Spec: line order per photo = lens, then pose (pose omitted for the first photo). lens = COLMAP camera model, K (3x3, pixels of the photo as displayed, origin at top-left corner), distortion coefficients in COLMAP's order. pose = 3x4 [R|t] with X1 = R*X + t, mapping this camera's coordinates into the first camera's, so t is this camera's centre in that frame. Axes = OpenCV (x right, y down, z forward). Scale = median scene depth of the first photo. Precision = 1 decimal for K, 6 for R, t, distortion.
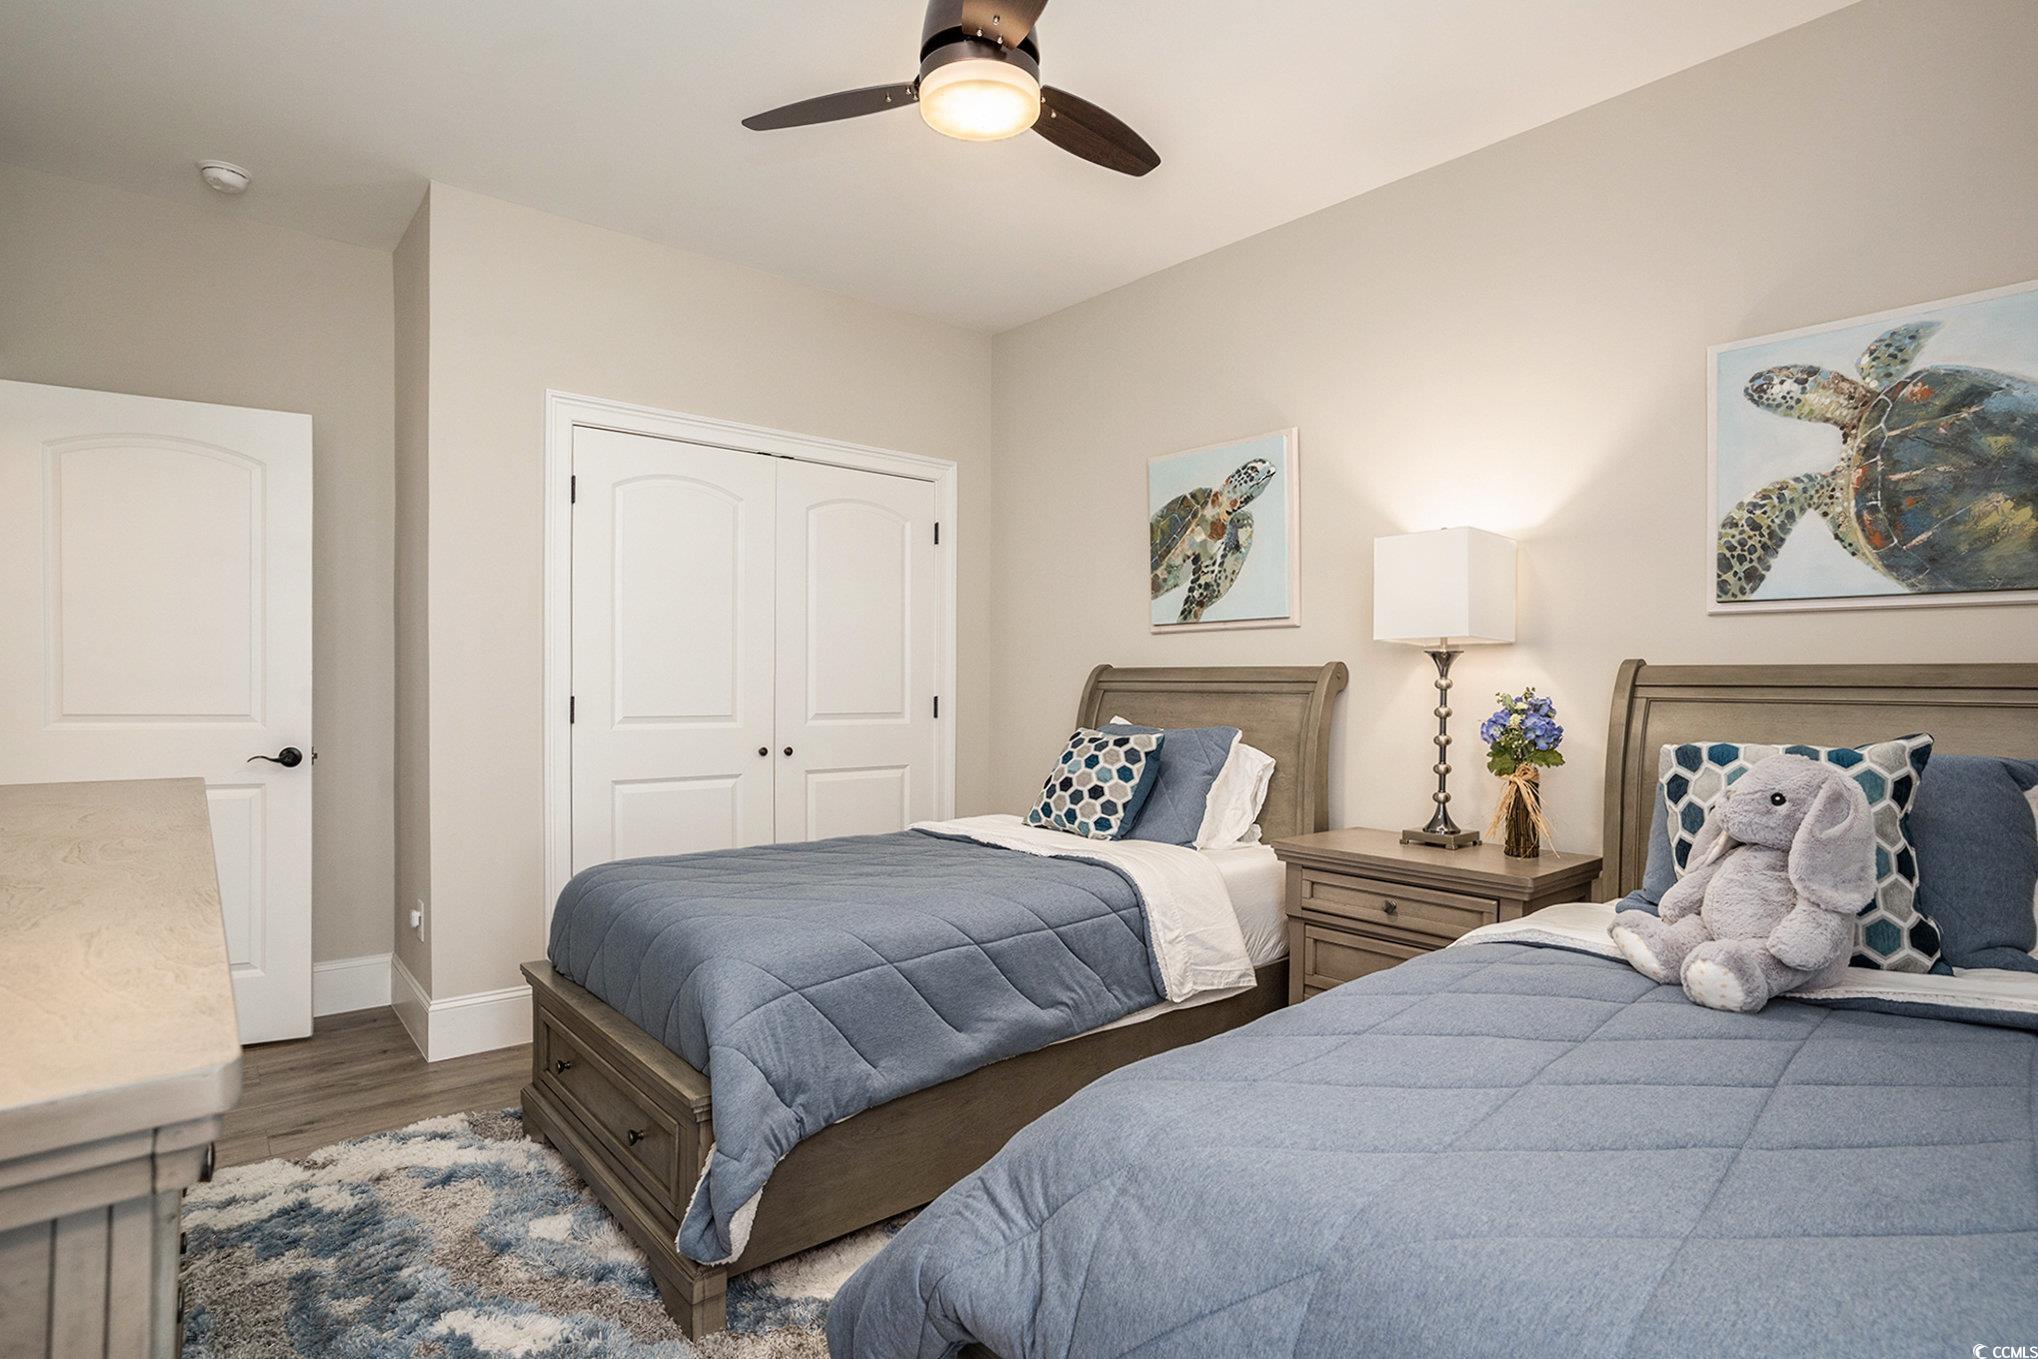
lens RADIAL K [[1027.2, 0, 1019.0], [0, 1027.2, 679.5], [0, 0, 1]] dist [-0.074548, 0.056717]
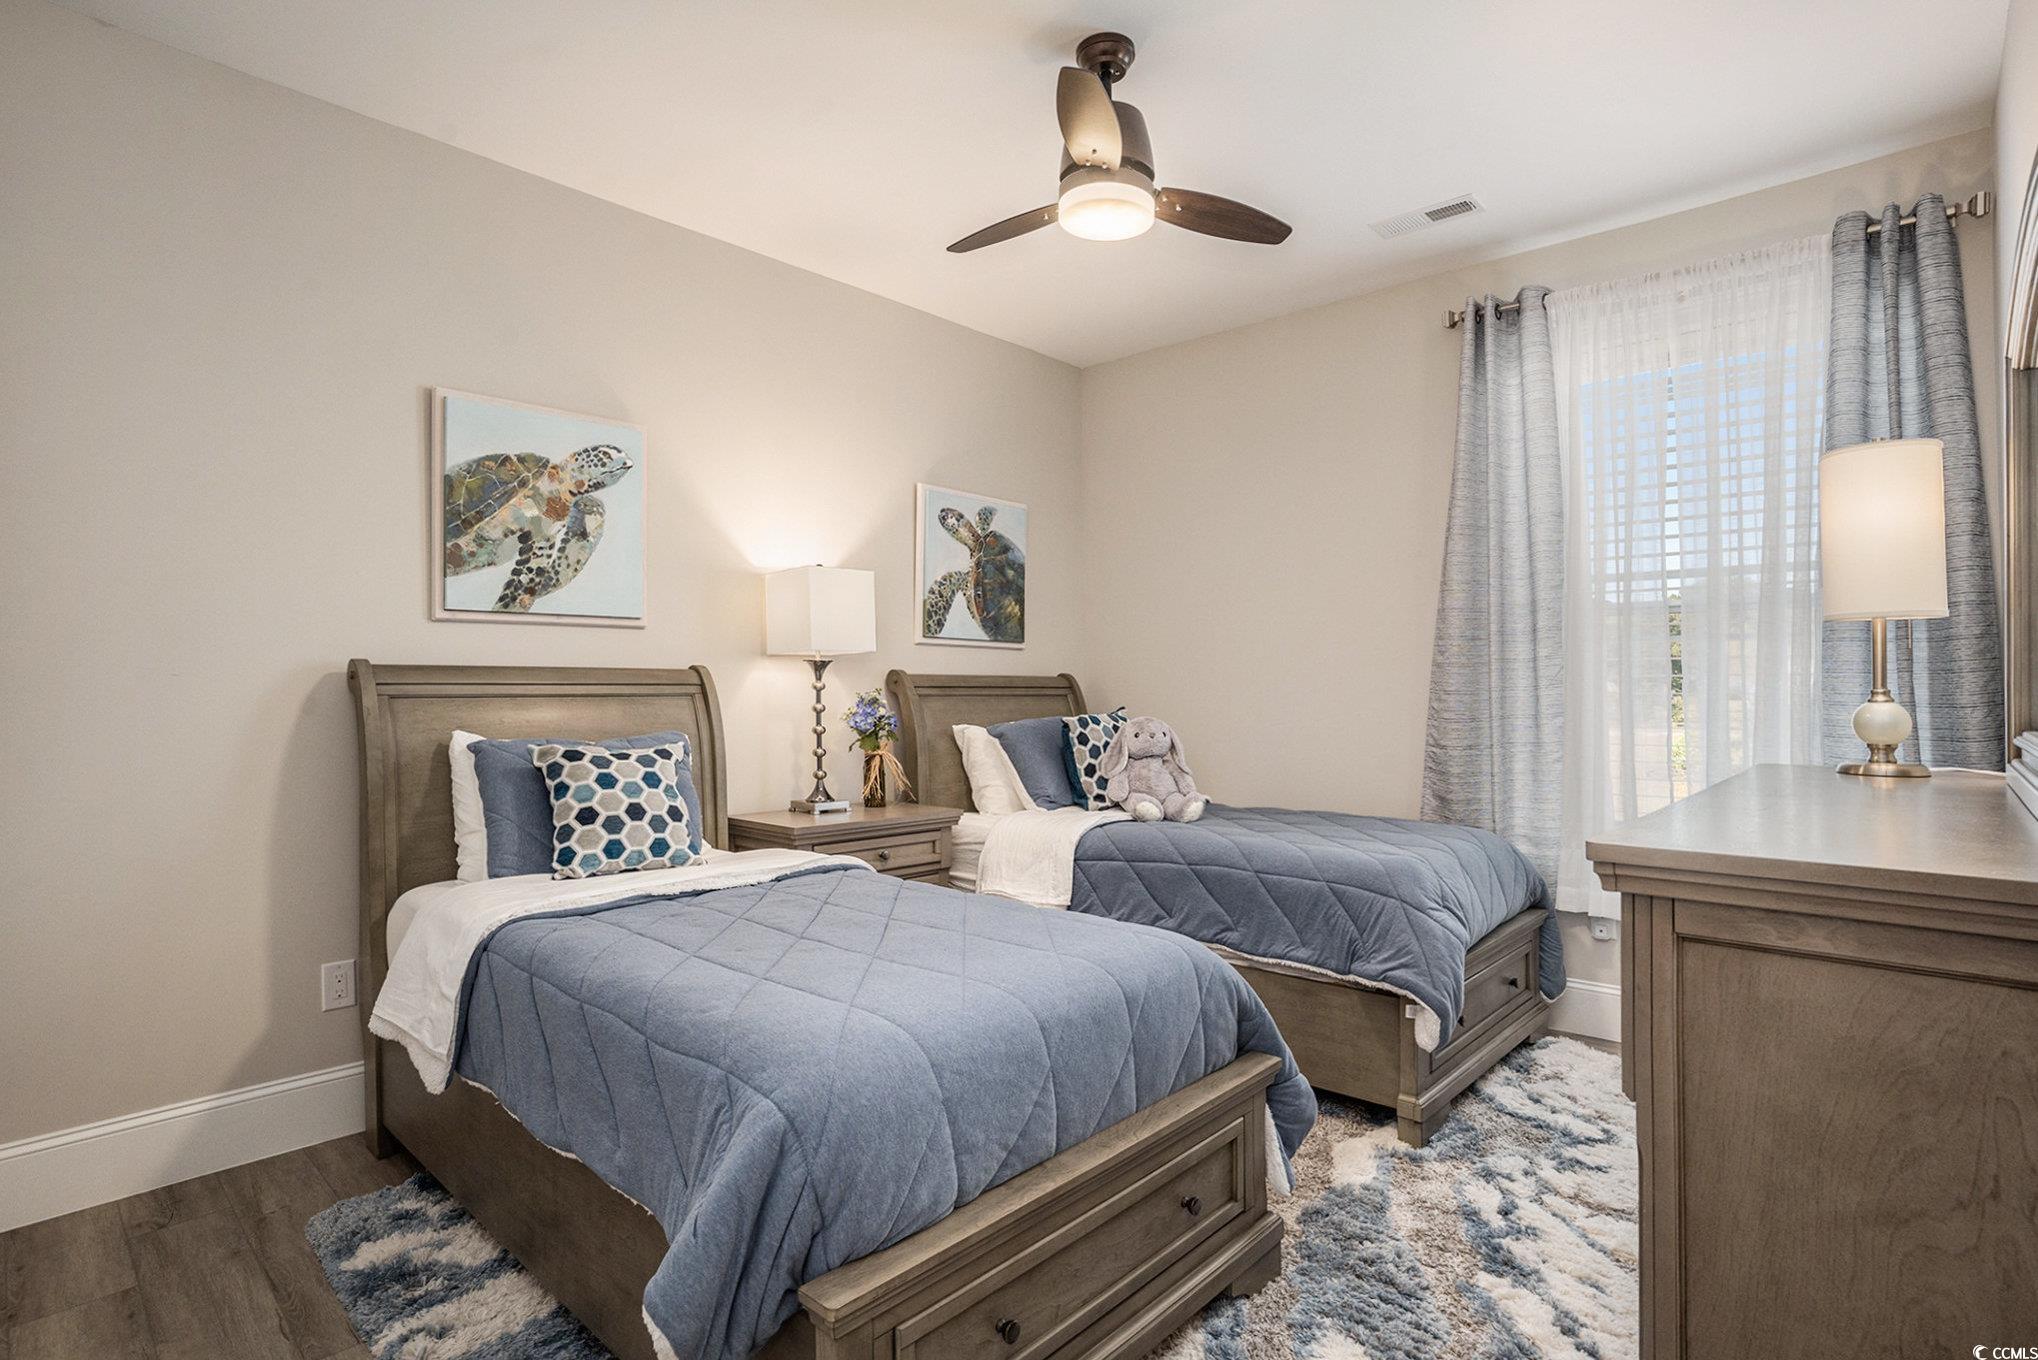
lens RADIAL K [[1027.2, 0, 1019.0], [0, 1027.2, 680.0], [0, 0, 1]] dist [-0.074548, 0.056717]
pose [[-0.112109, 0.000651, 0.993696, -0.714762], [-0.004767, 0.999988, -0.001192, -0.002165], [-0.993684, -0.004870, -0.112105, 0.718380]]
